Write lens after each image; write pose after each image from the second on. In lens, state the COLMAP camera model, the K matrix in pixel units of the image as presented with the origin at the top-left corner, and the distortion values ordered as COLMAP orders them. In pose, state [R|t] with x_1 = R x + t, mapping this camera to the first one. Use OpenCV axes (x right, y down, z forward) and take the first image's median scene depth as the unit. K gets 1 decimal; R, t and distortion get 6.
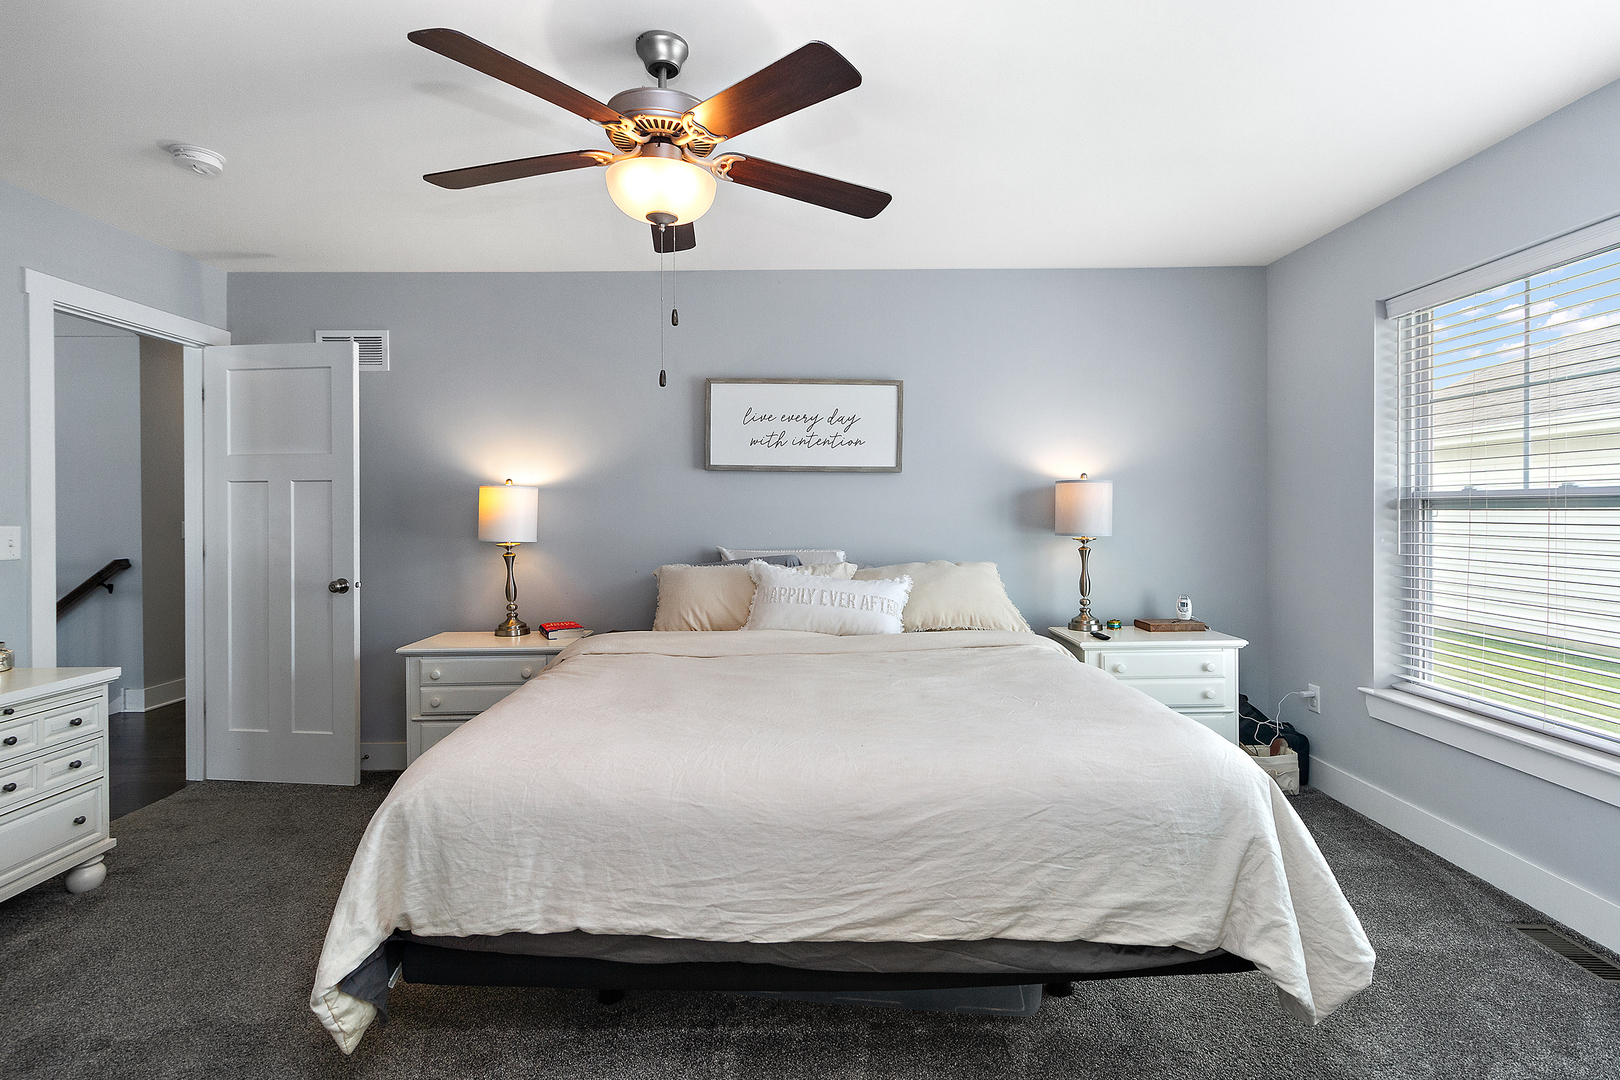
lens RADIAL K [[763.3, 0, 813.4], [0, 763.3, 524.4], [0, 0, 1]] dist [0.000018, -0.000196]
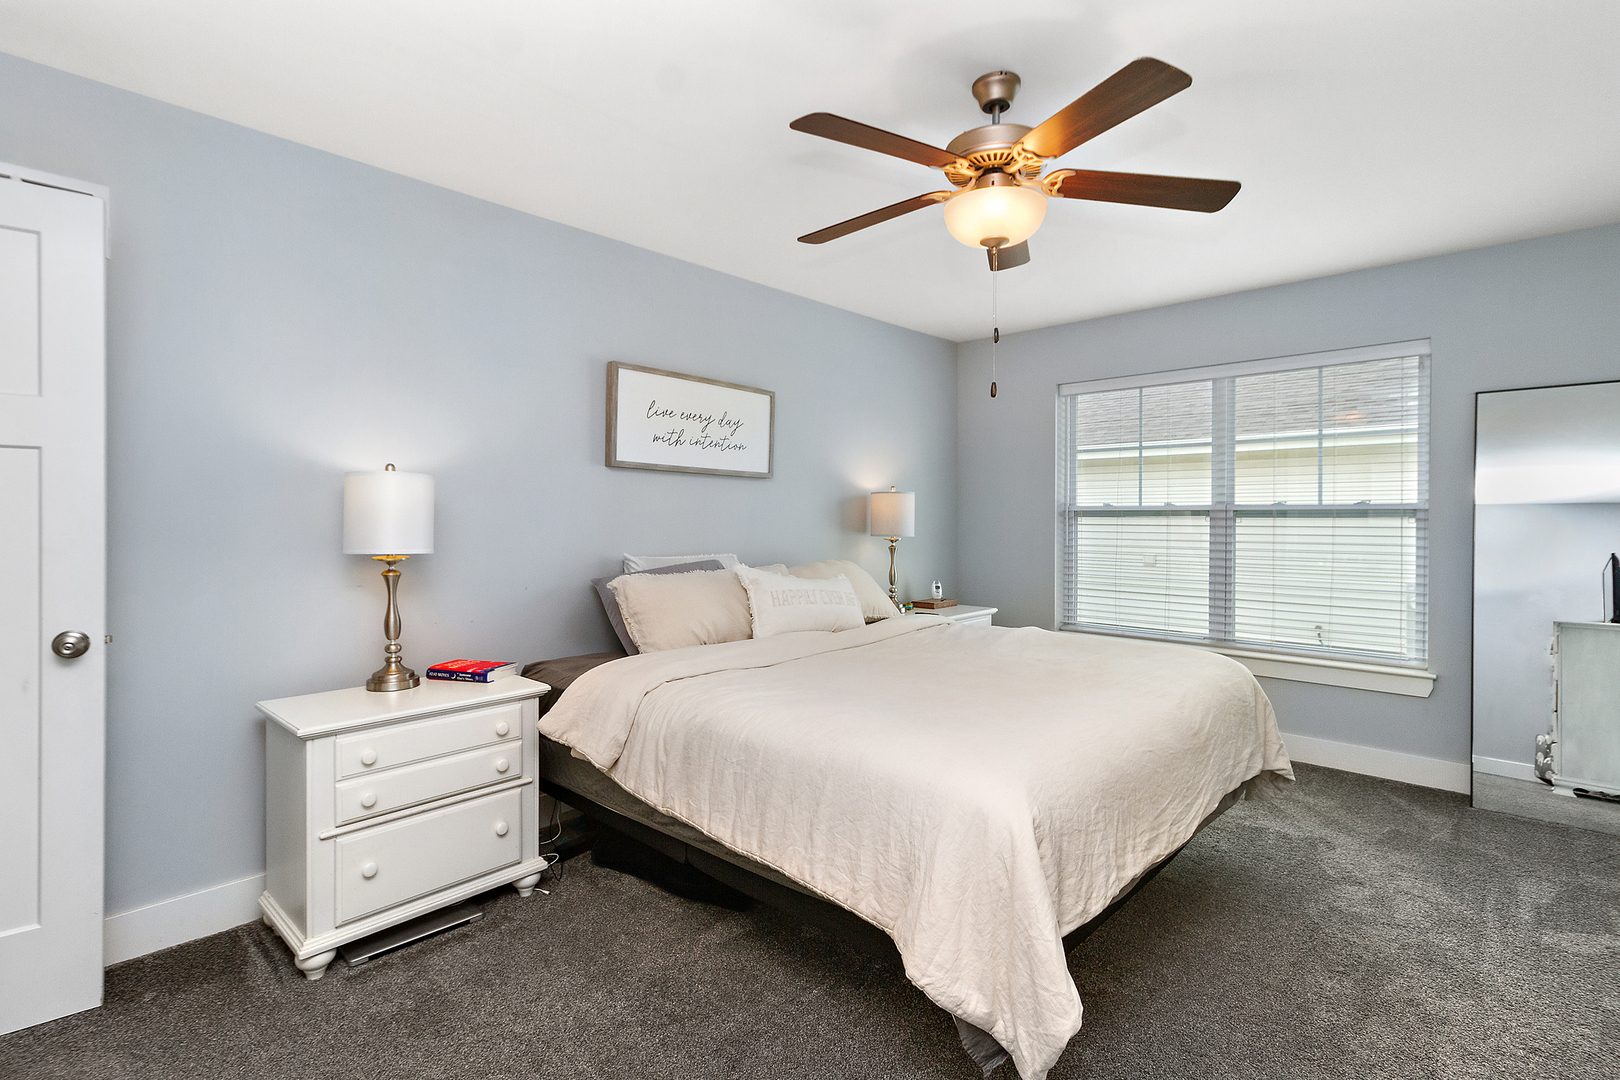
lens RADIAL K [[763.3, 0, 813.4], [0, 763.3, 524.4], [0, 0, 1]] dist [0.000018, -0.000196]
pose [[0.692301, 0.000328, 0.721609, -0.611007], [0.008768, 0.999922, -0.008867, 0.005089], [-0.721556, 0.012466, 0.692244, 0.232325]]
